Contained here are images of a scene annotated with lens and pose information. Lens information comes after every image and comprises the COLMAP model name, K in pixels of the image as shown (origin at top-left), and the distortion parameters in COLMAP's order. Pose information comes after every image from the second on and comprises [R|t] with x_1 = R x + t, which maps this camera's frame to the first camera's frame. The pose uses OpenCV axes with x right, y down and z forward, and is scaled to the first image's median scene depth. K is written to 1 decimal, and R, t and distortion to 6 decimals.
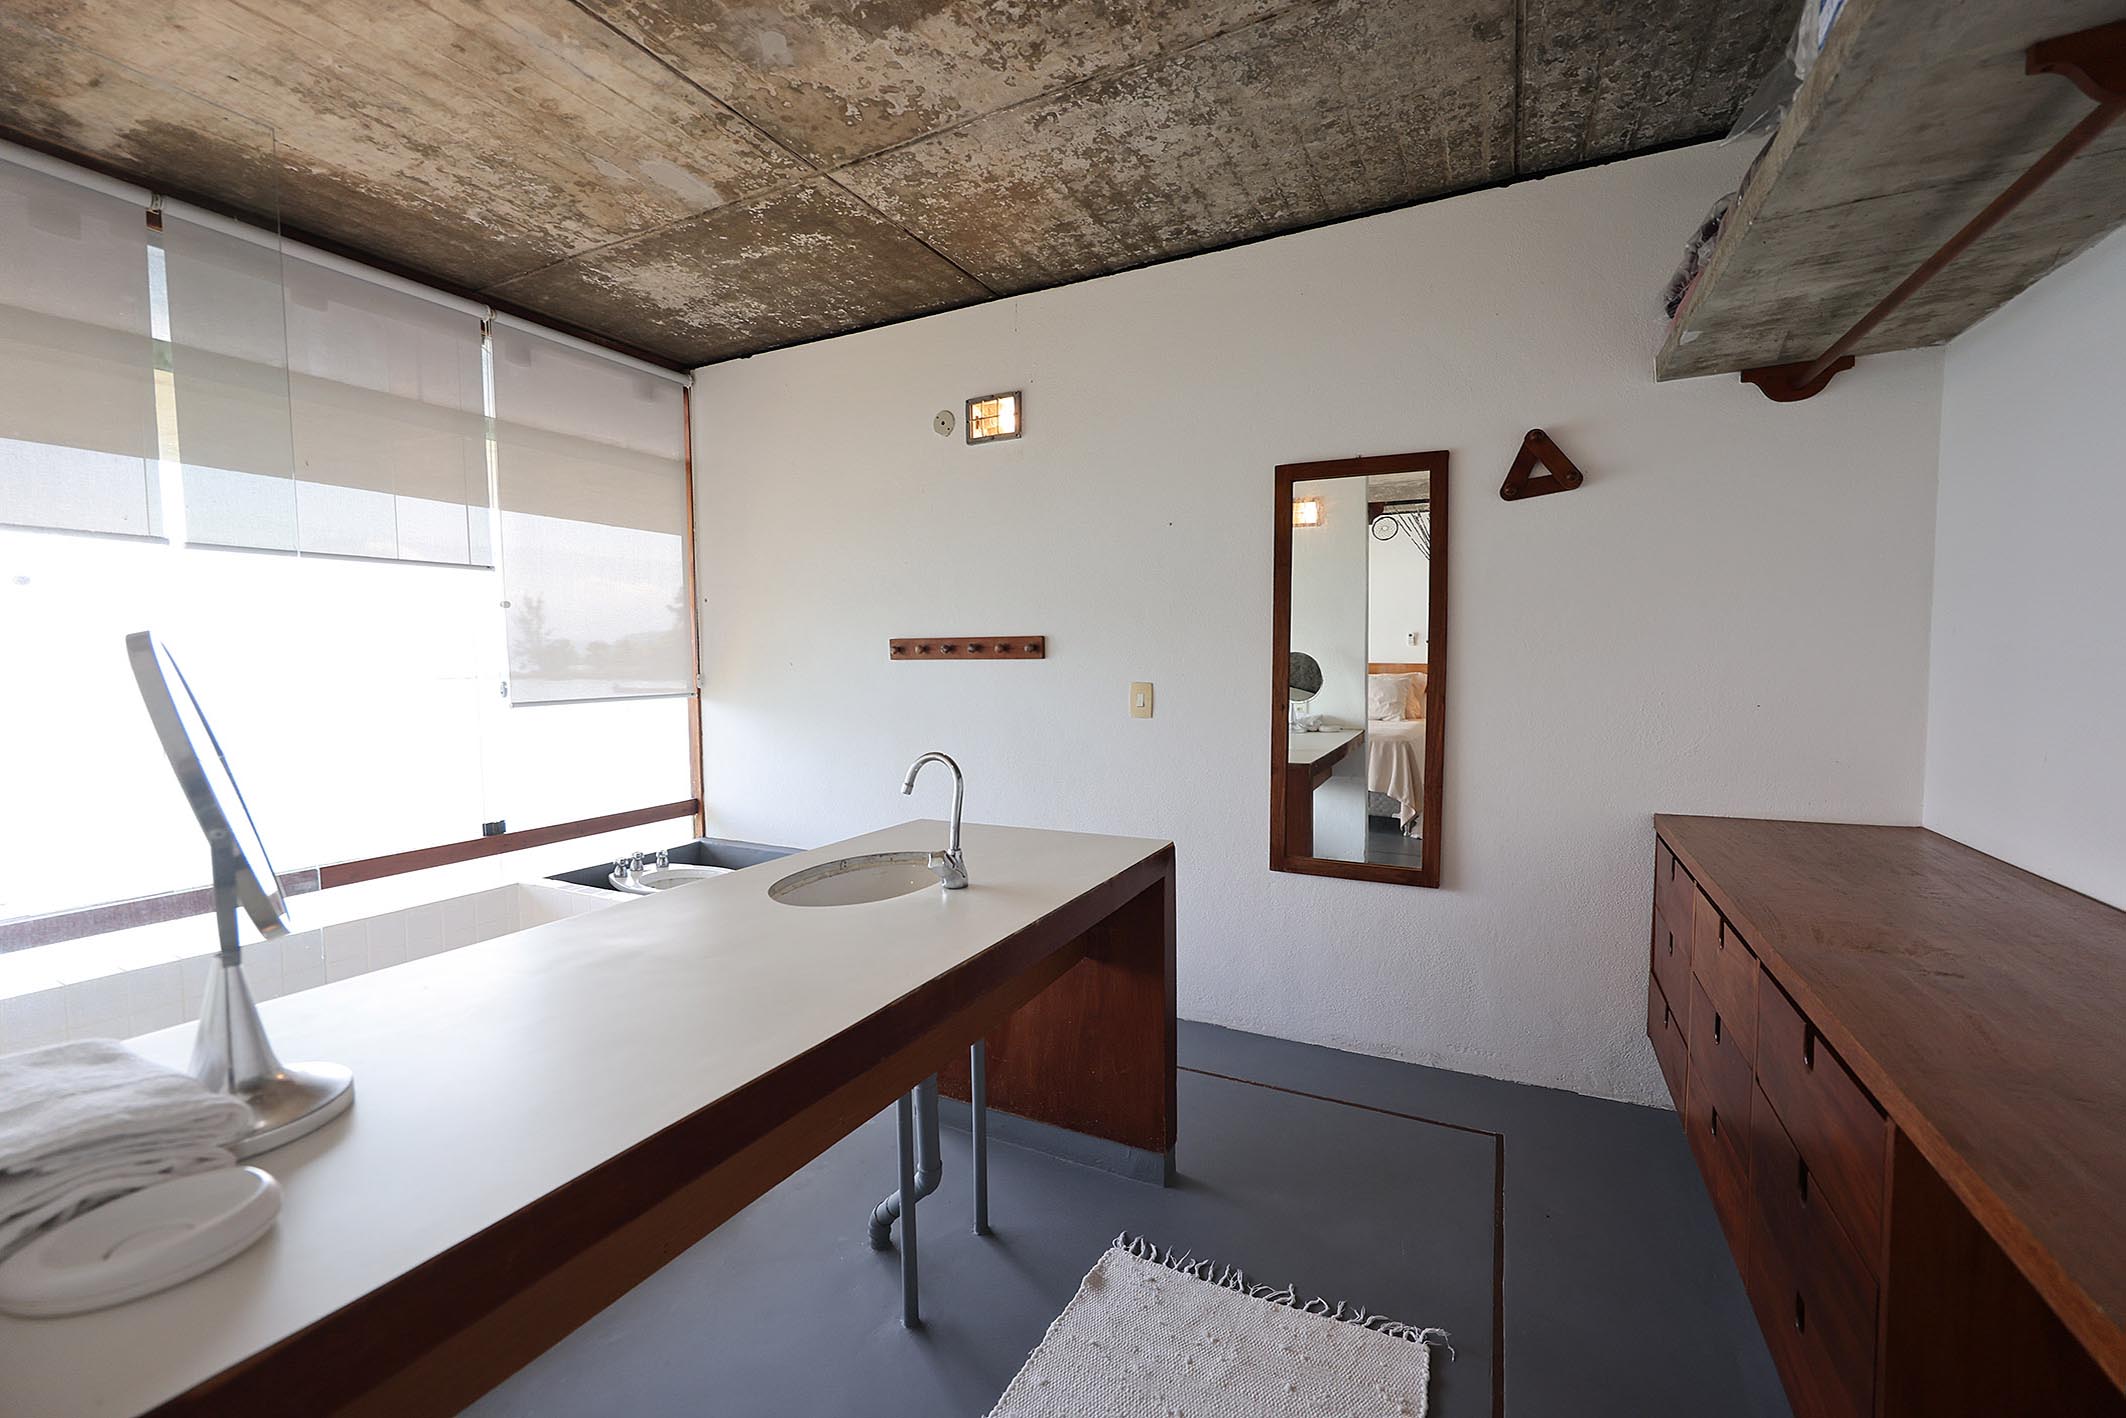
lens RADIAL K [[855.7, 0, 1051.1], [0, 855.7, 712.5], [0, 0, 1]] dist [-0.002911, -0.000298]
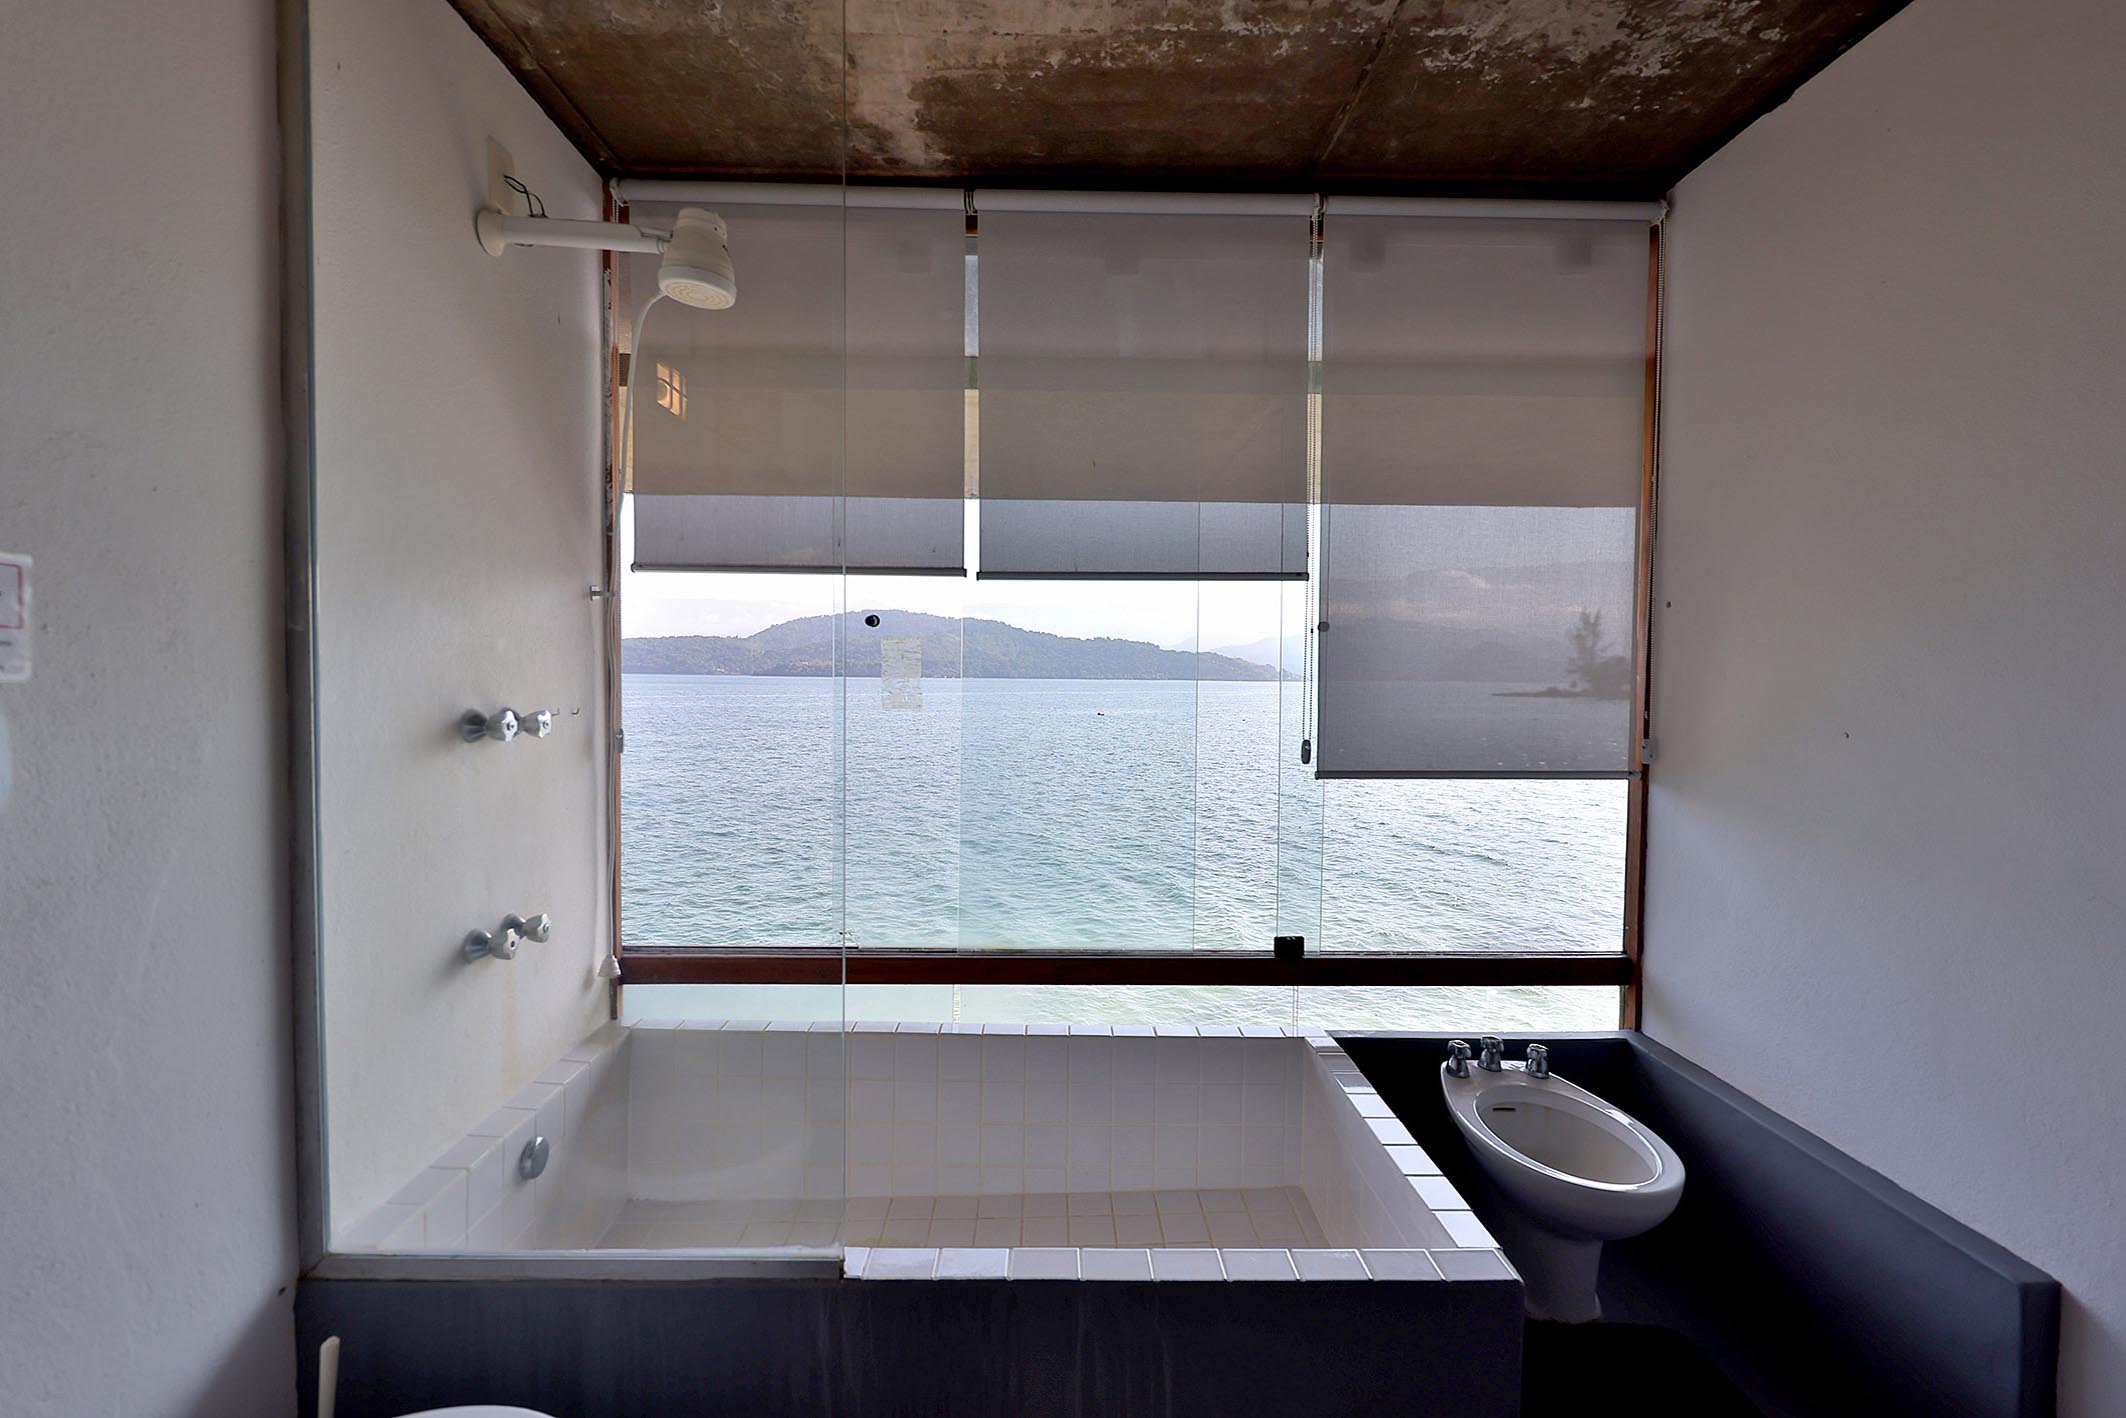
lens RADIAL K [[905.5, 0, 1056.2], [0, 905.5, 710.5], [0, 0, 1]] dist [-0.001598, -0.000293]
pose [[0.479050, 0.046645, -0.876547, -0.099164], [-0.069337, 0.997478, 0.015187, -0.056287], [0.875045, 0.053502, 0.481076, 0.468260]]
